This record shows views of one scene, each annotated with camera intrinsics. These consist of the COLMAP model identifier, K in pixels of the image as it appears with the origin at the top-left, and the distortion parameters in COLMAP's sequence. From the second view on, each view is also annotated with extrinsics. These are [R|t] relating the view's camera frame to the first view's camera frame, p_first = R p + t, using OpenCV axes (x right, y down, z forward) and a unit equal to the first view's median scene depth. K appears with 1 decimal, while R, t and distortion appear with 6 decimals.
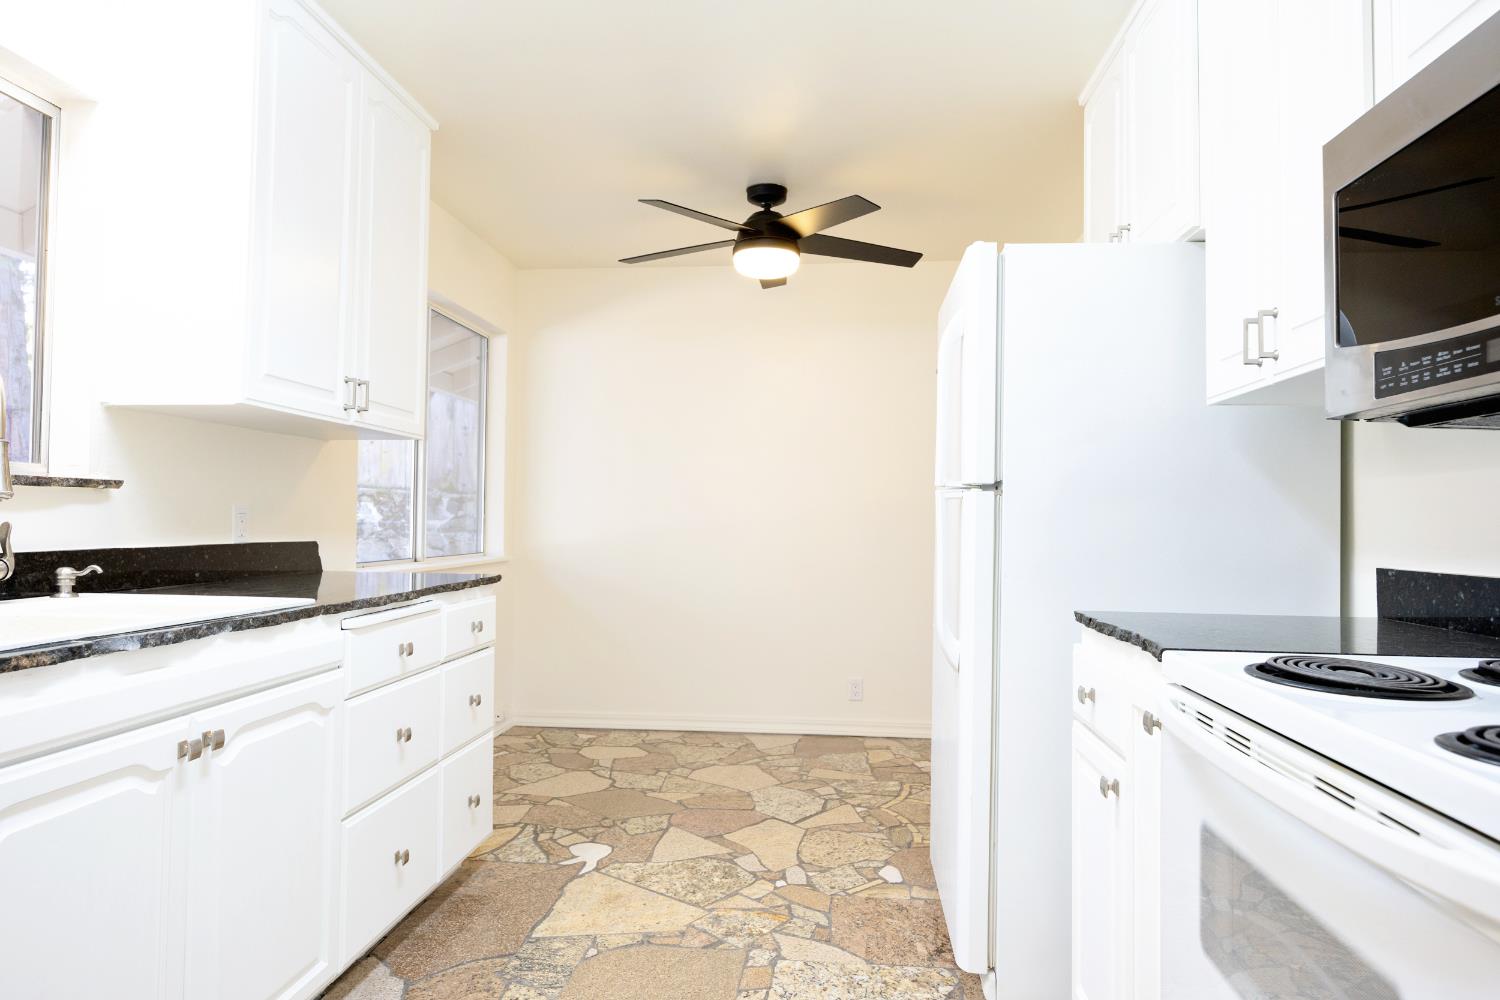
lens RADIAL K [[920.1, 0, 751.3], [0, 920.1, 493.2], [0, 0, 1]] dist [0.000704, -0.002368]
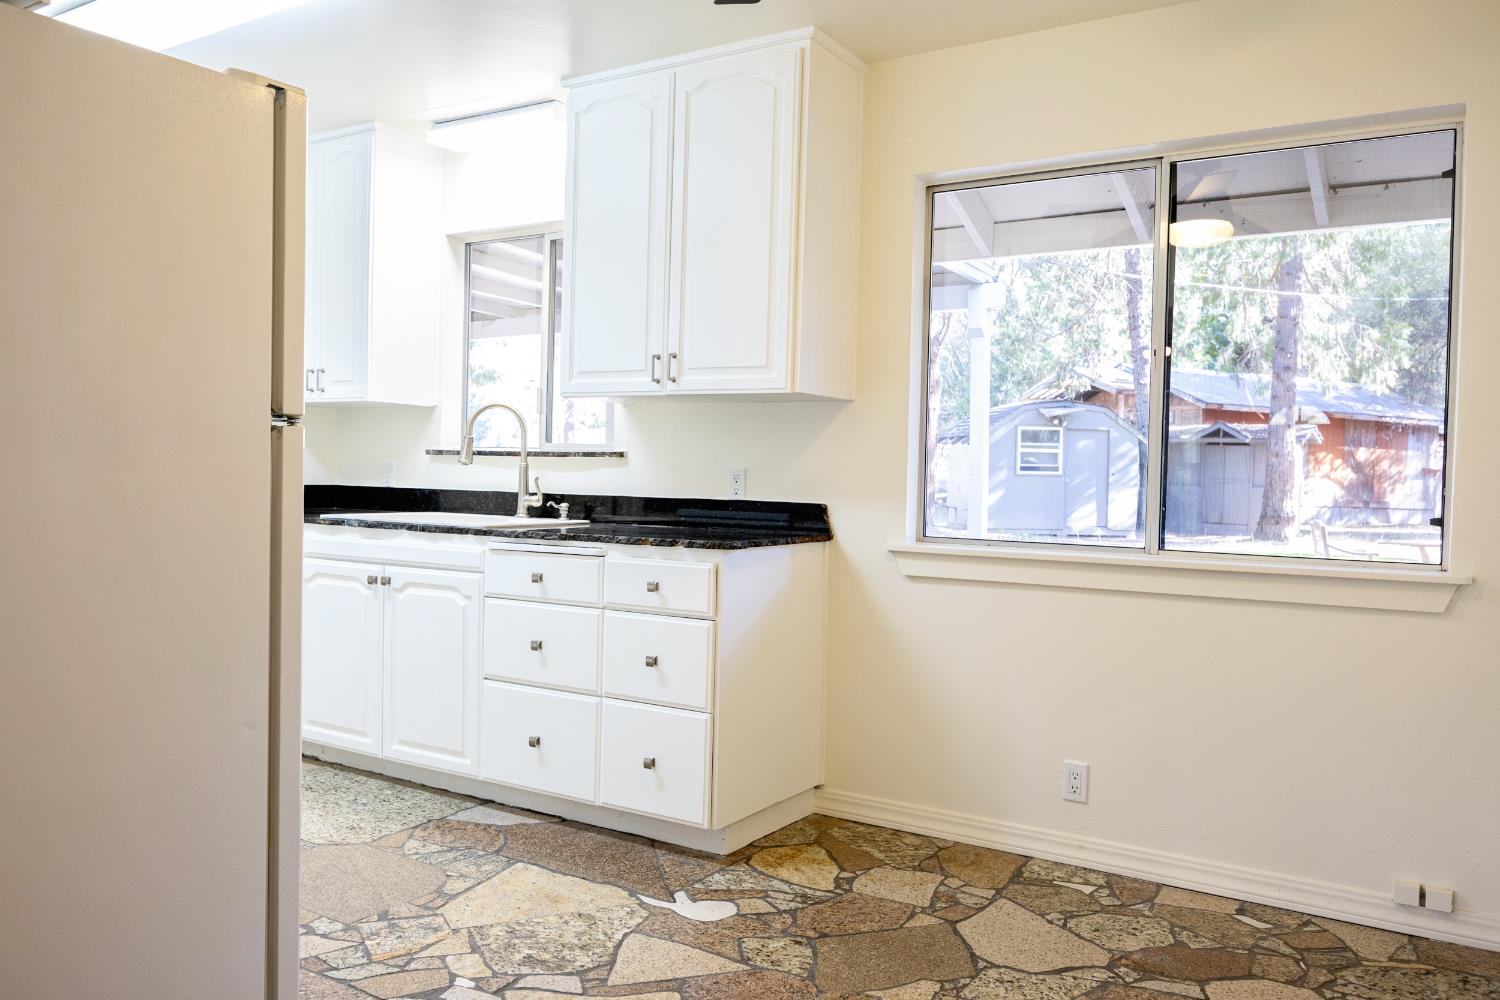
lens RADIAL K [[1148.3, 0, 747.4], [0, 1148.3, 491.8], [0, 0, 1]] dist [-0.000489, 0.005350]
pose [[-0.448743, -0.008107, -0.893624, 0.730724], [-0.003769, 0.999967, -0.007179, 0.051098], [0.893653, 0.000147, -0.448759, 1.596266]]
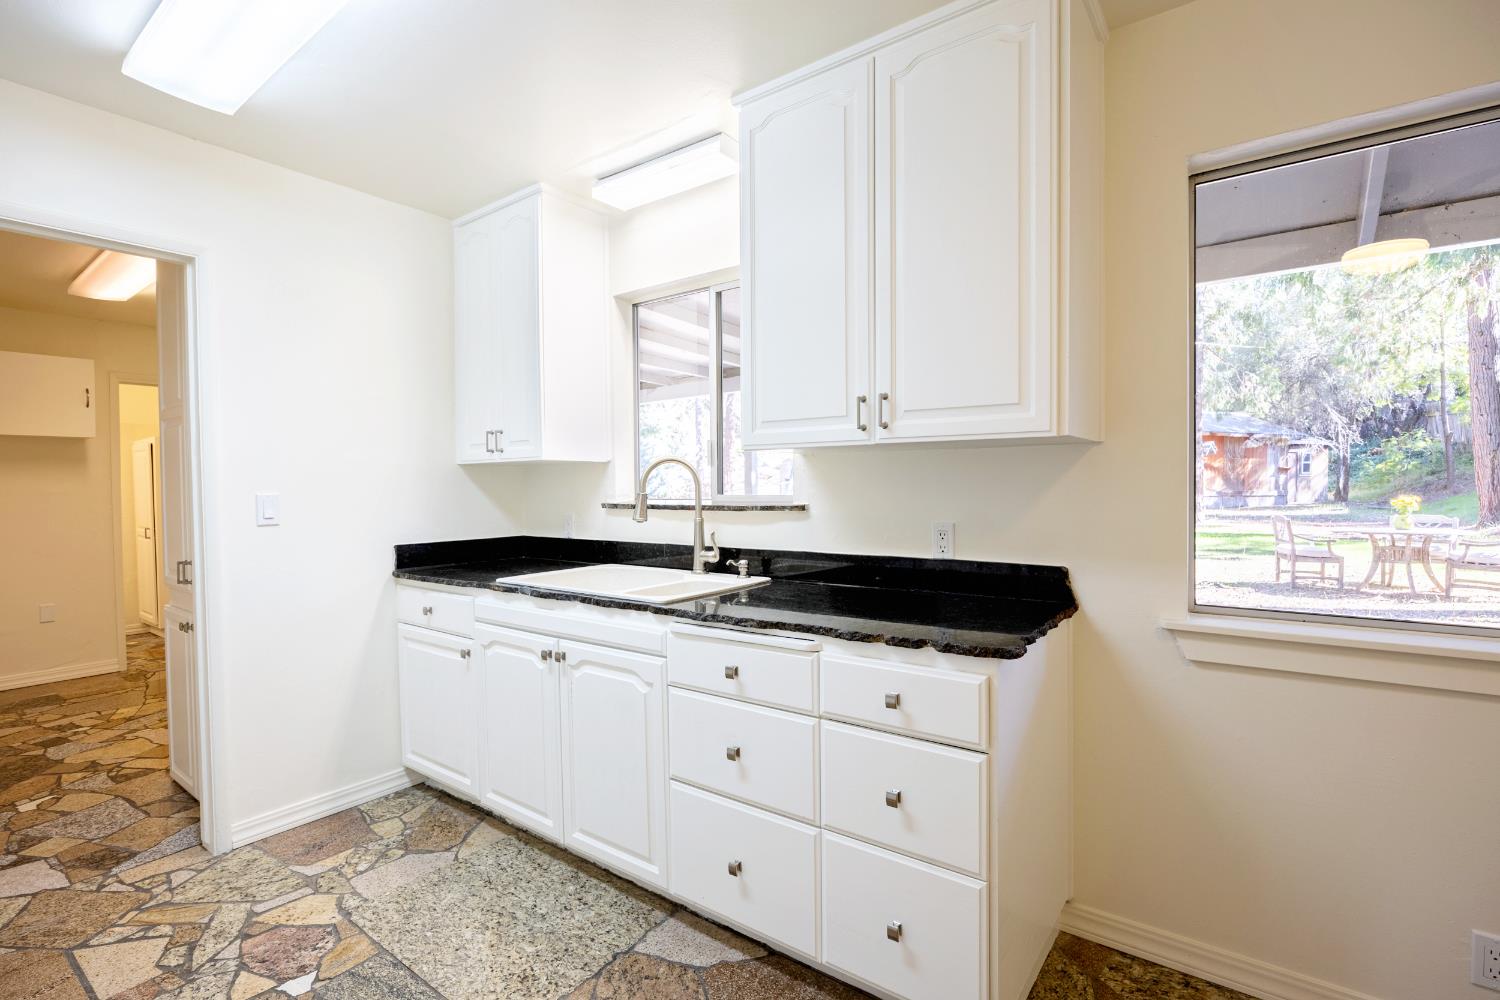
lens RADIAL K [[698.6, 0, 752.4], [0, 698.6, 497.8], [0, 0, 1]] dist [-0.011537, 0.000927]
pose [[-0.516316, 0.010663, -0.856332, 0.231683], [0.028865, 0.999571, -0.004958, -0.017686], [0.855912, -0.027278, -0.516402, 1.166085]]
